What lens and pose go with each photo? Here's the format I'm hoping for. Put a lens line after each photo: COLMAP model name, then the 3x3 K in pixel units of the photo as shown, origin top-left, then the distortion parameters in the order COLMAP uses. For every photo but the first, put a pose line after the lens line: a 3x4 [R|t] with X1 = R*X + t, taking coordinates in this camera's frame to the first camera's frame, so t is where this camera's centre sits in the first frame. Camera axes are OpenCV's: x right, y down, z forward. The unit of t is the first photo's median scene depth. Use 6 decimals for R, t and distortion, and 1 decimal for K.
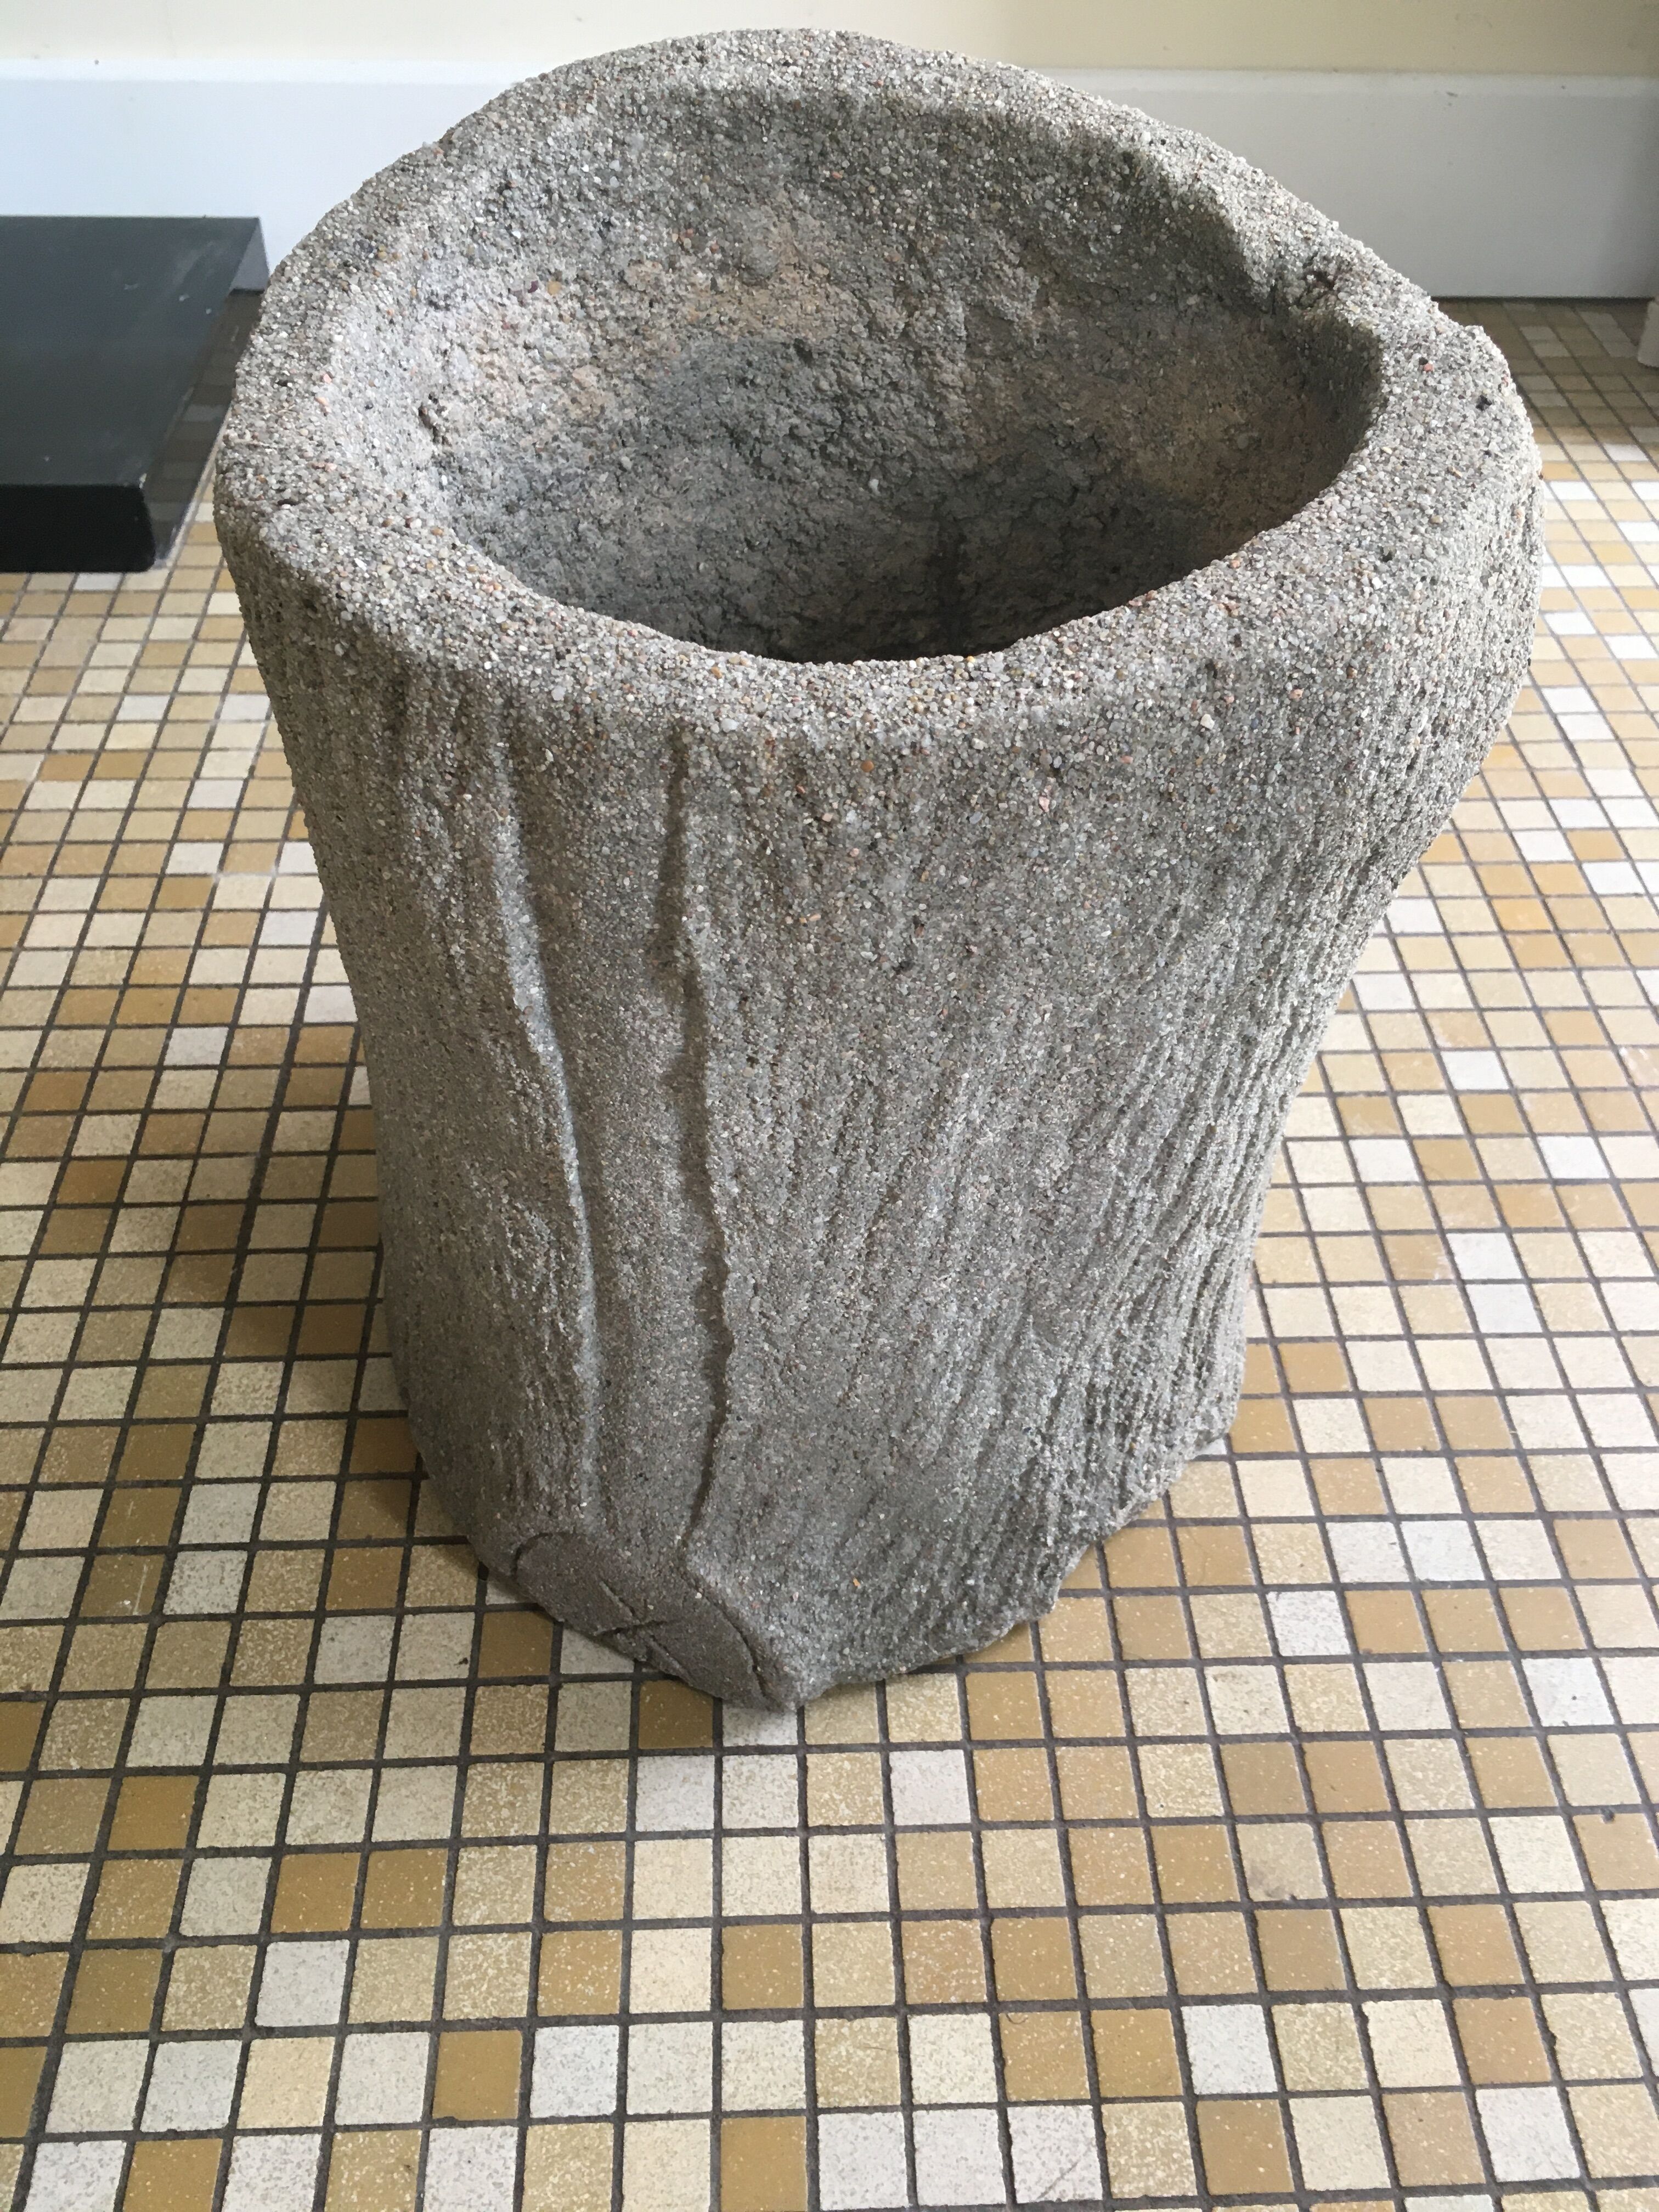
lens RADIAL K [[1885.1, 0, 833.6], [0, 1885.1, 1104.3], [0, 0, 1]] dist [0.076605, -0.114806]
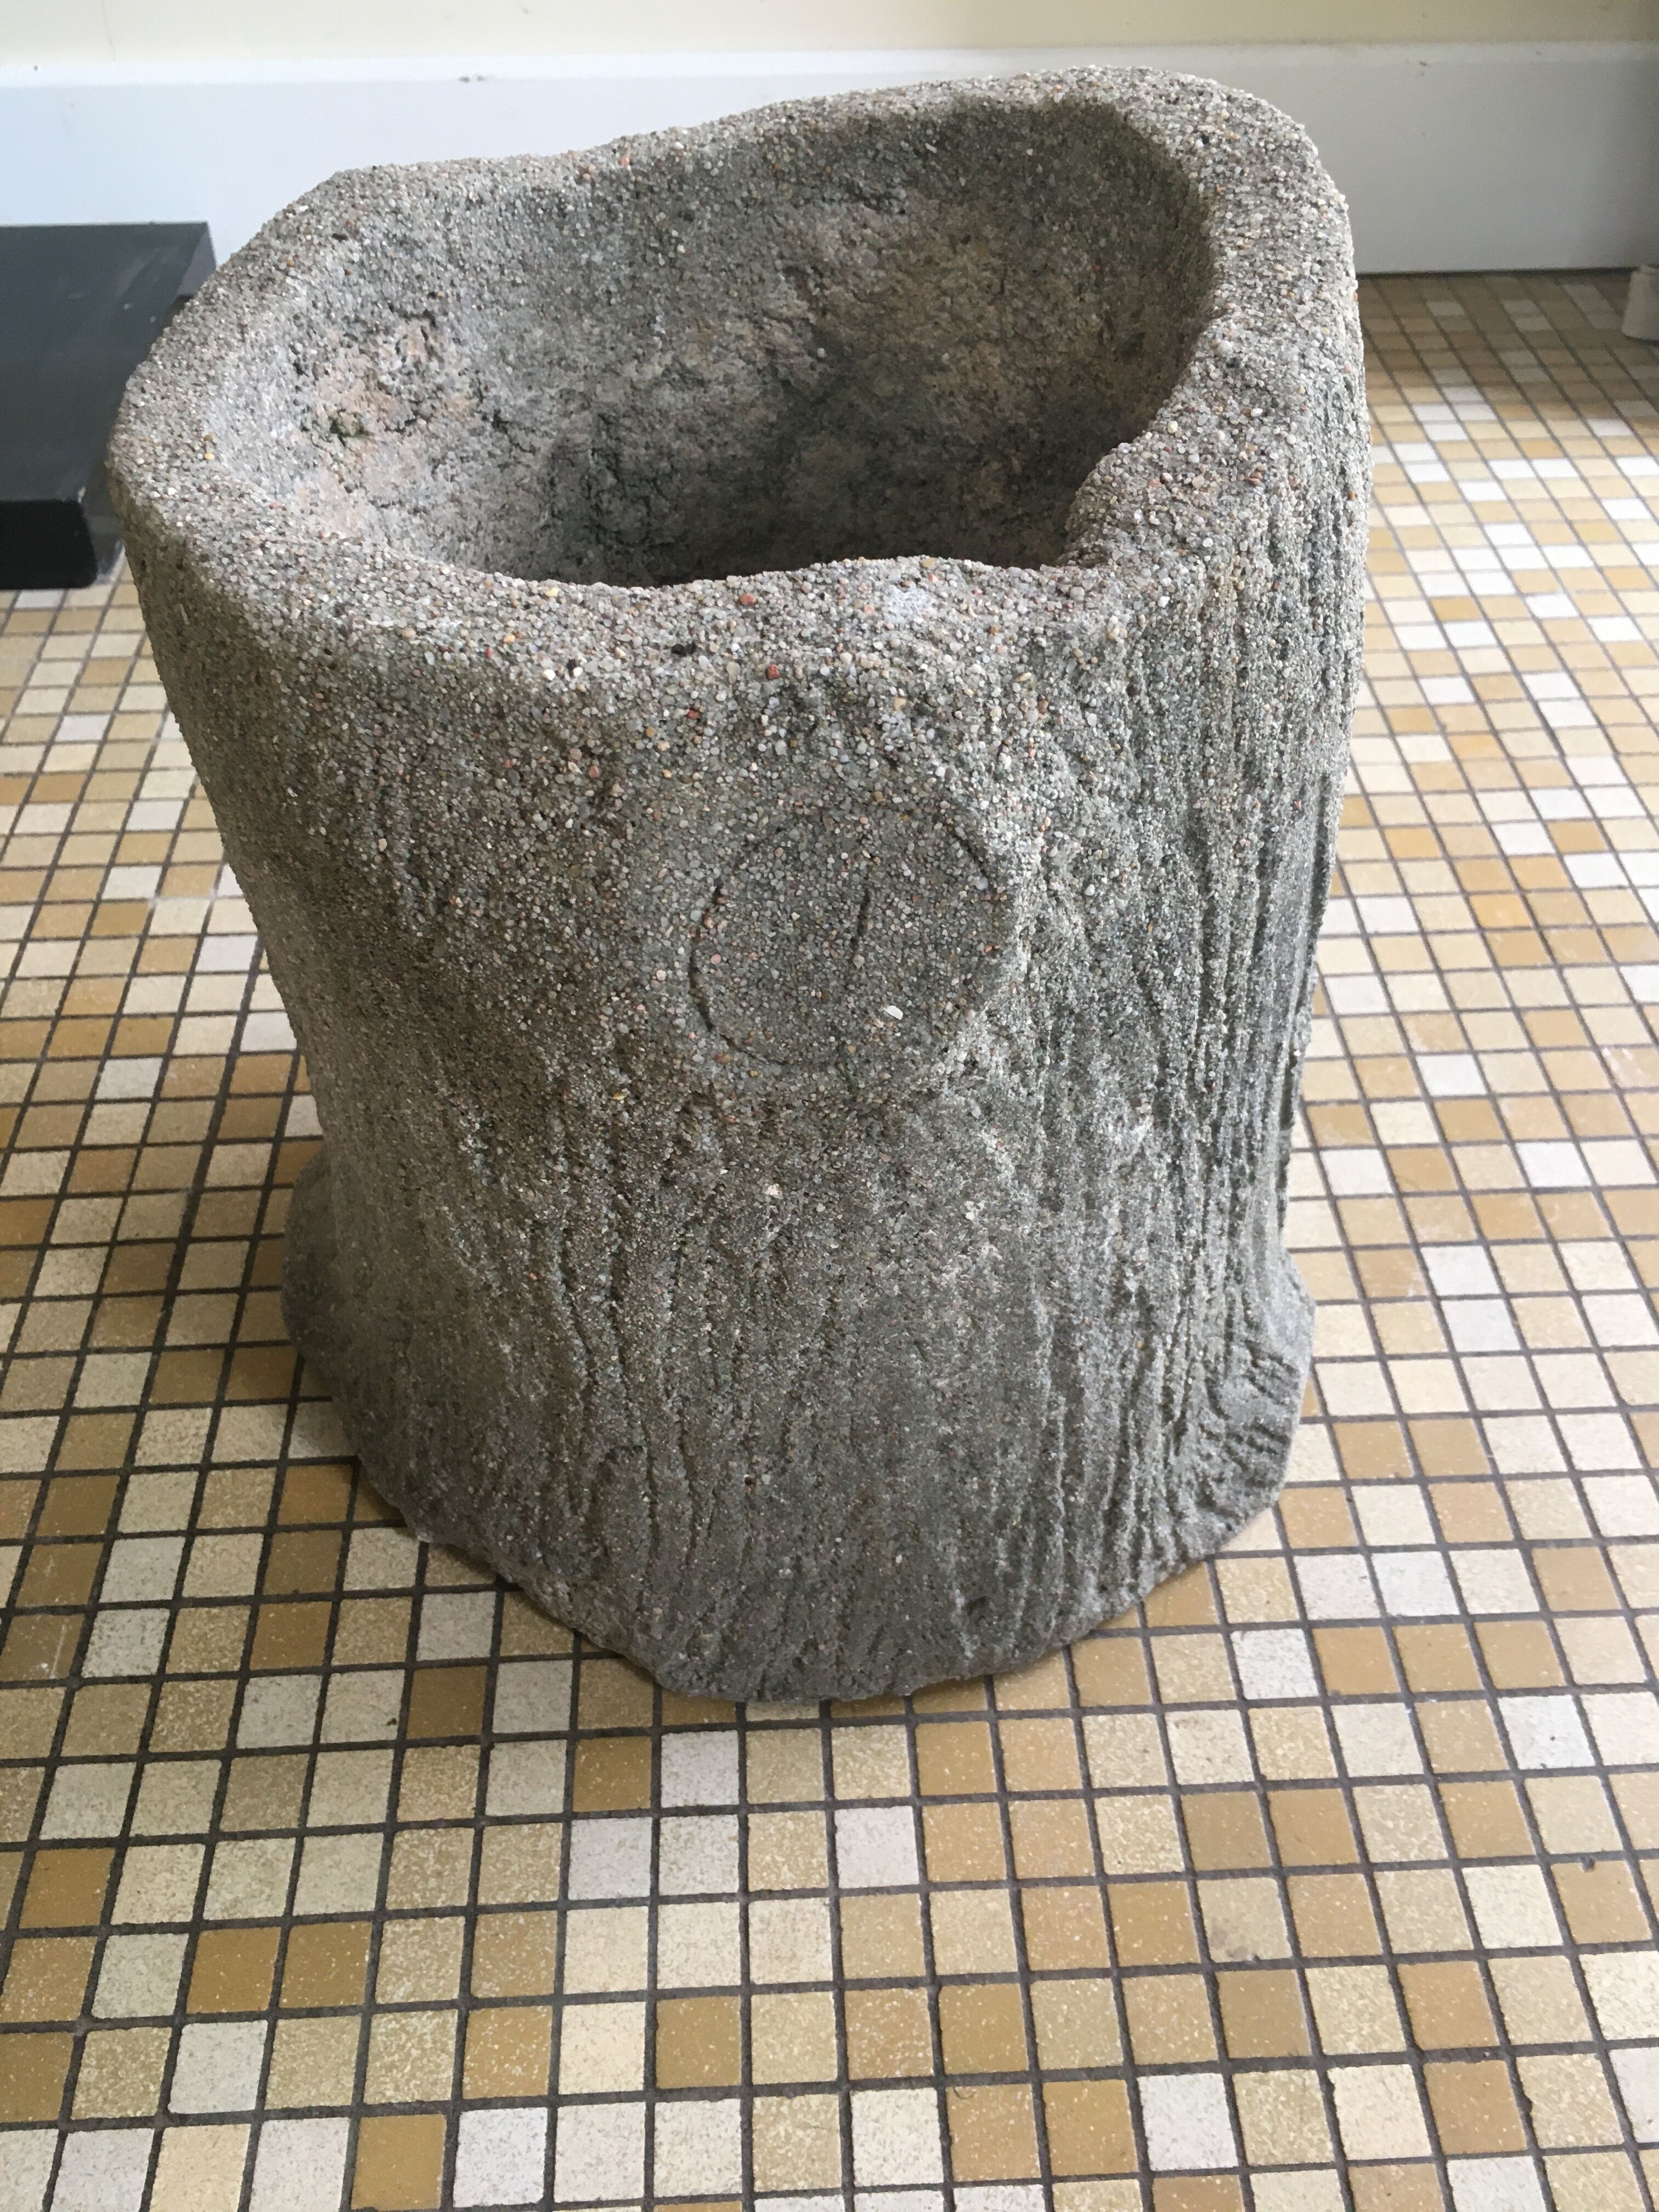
lens RADIAL K [[1885.1, 0, 831.7], [0, 1885.1, 1113.3], [0, 0, 1]] dist [0.076605, -0.114806]
pose [[0.999720, -0.021123, -0.010667, 0.044108], [0.021204, 0.999747, 0.007496, -0.016637], [0.010506, -0.007720, 0.999915, 0.043289]]
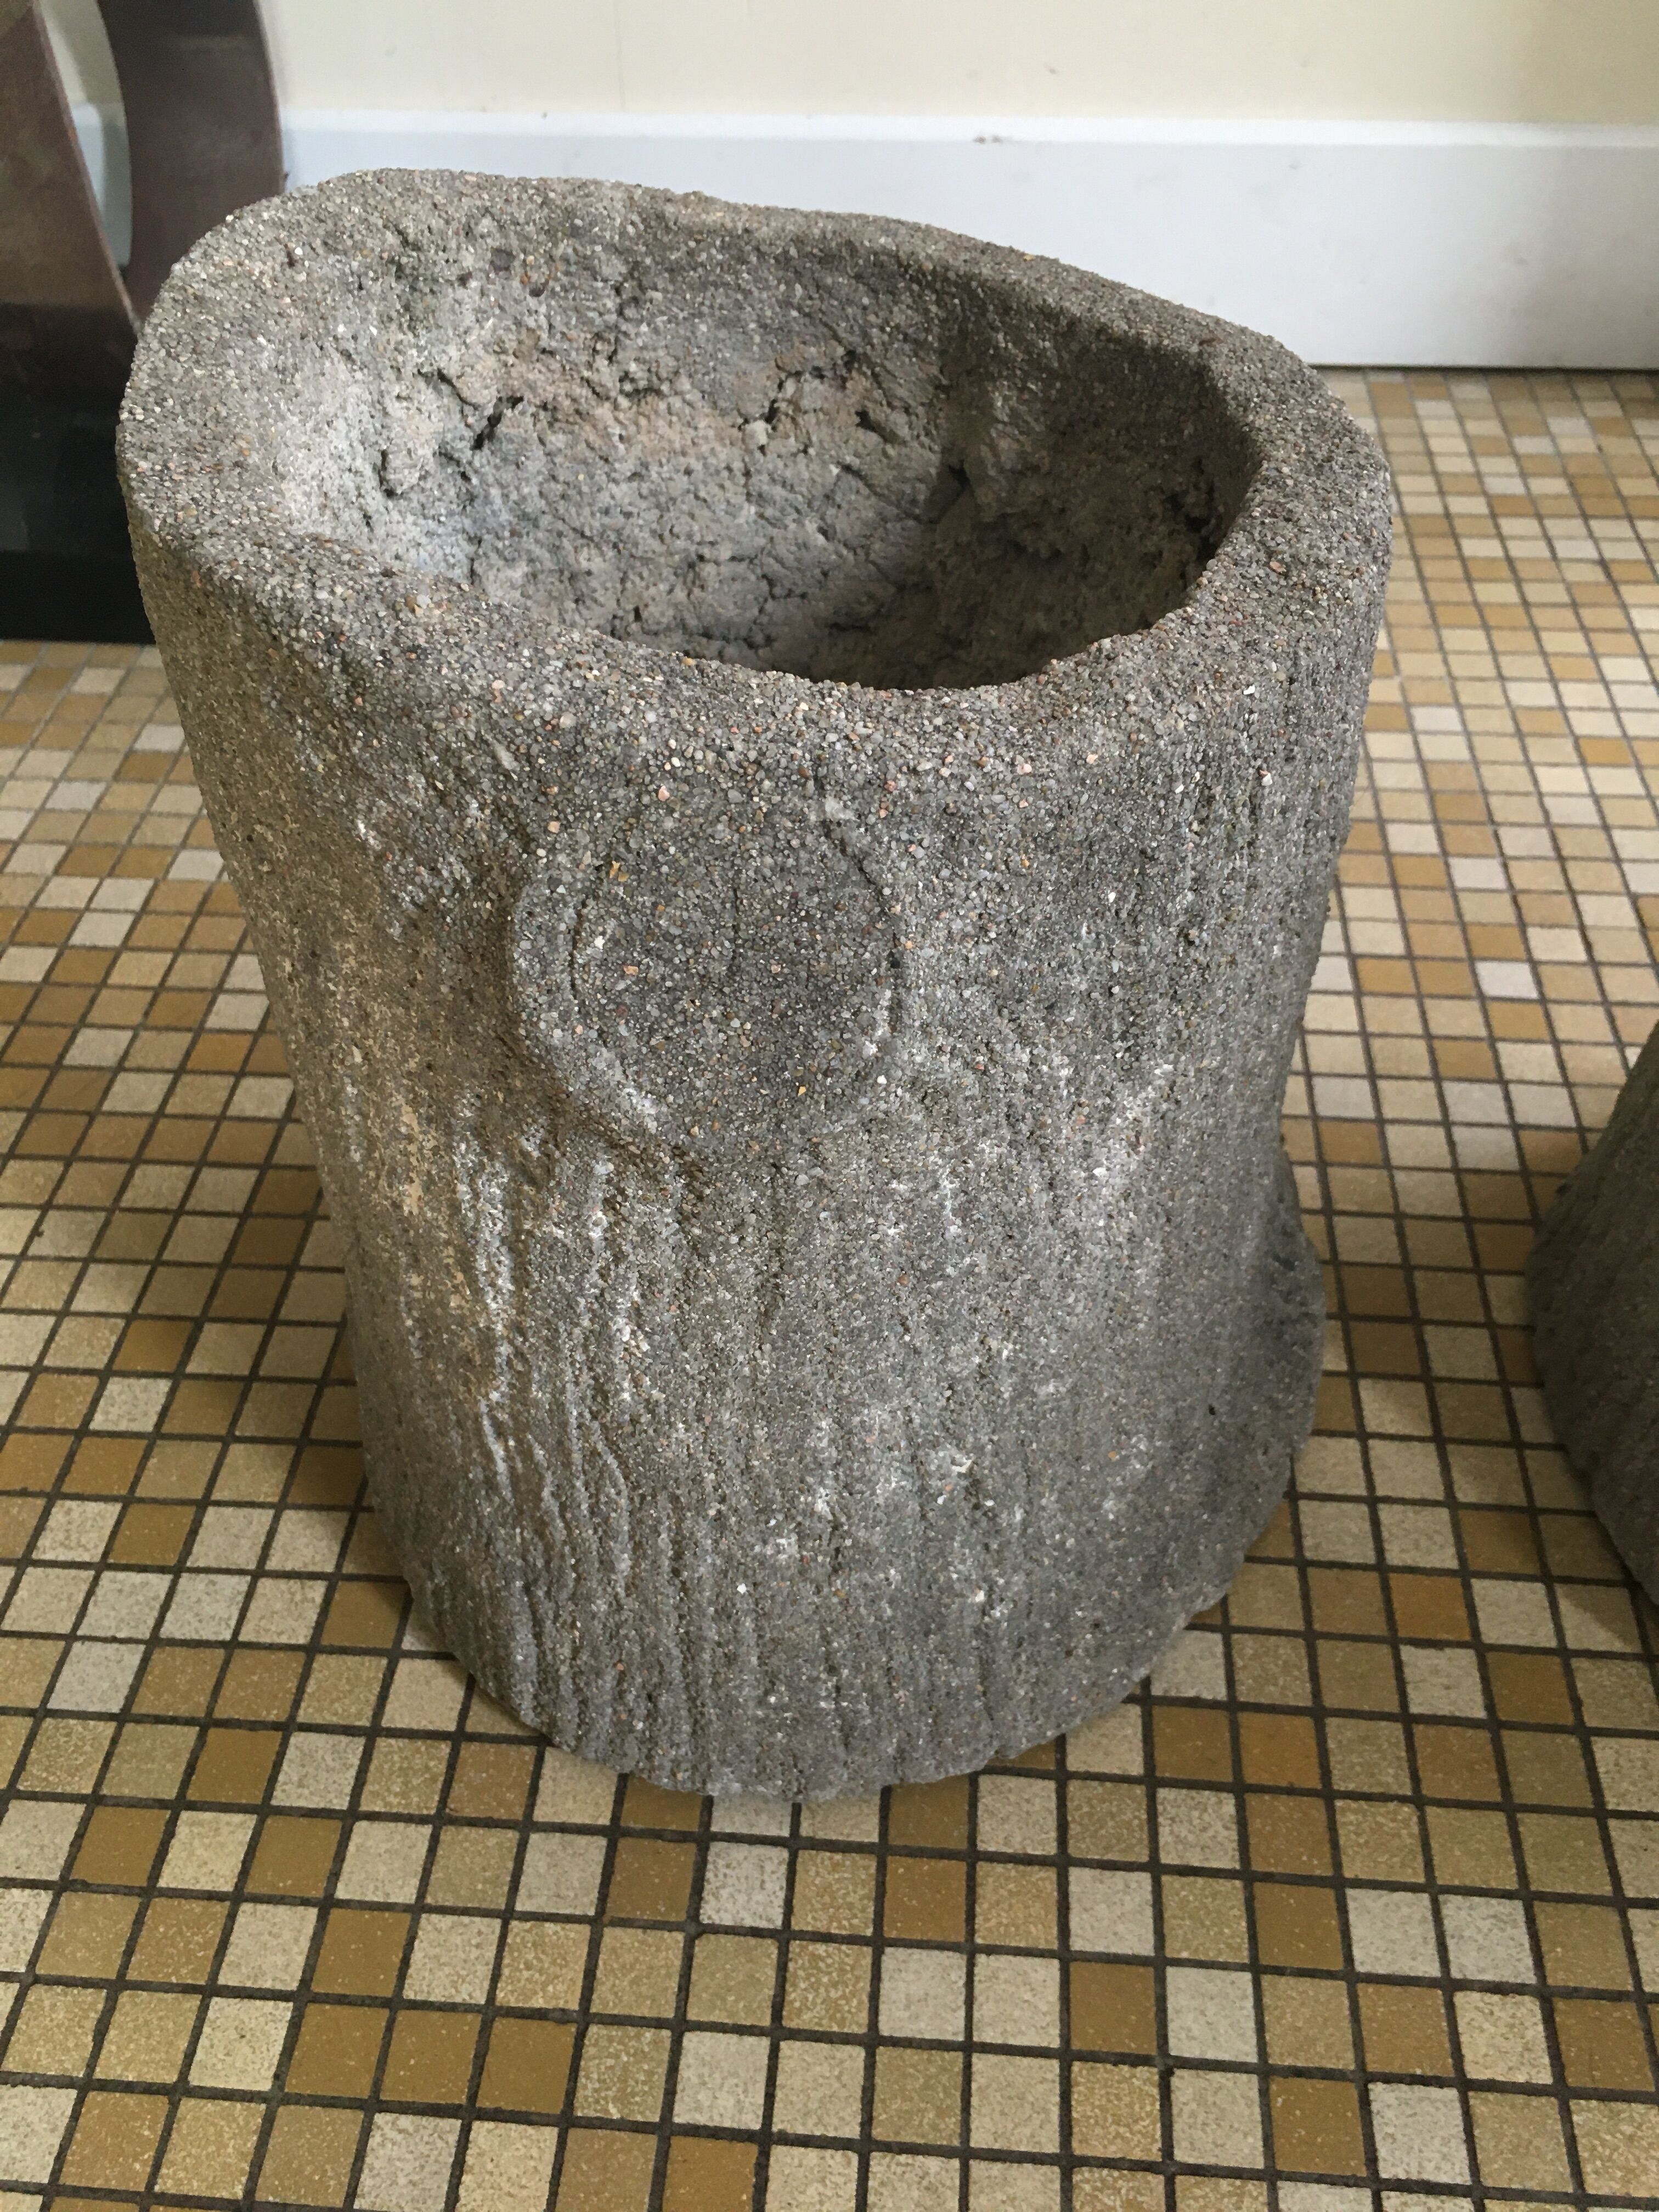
lens RADIAL K [[1885.1, 0, 837.2], [0, 1885.1, 1111.2], [0, 0, 1]] dist [0.076605, -0.114806]
pose [[0.992361, 0.055890, -0.109978, -0.218976], [-0.057101, 0.998337, -0.007896, -0.098424], [0.109354, 0.014116, 0.993903, 0.144256]]
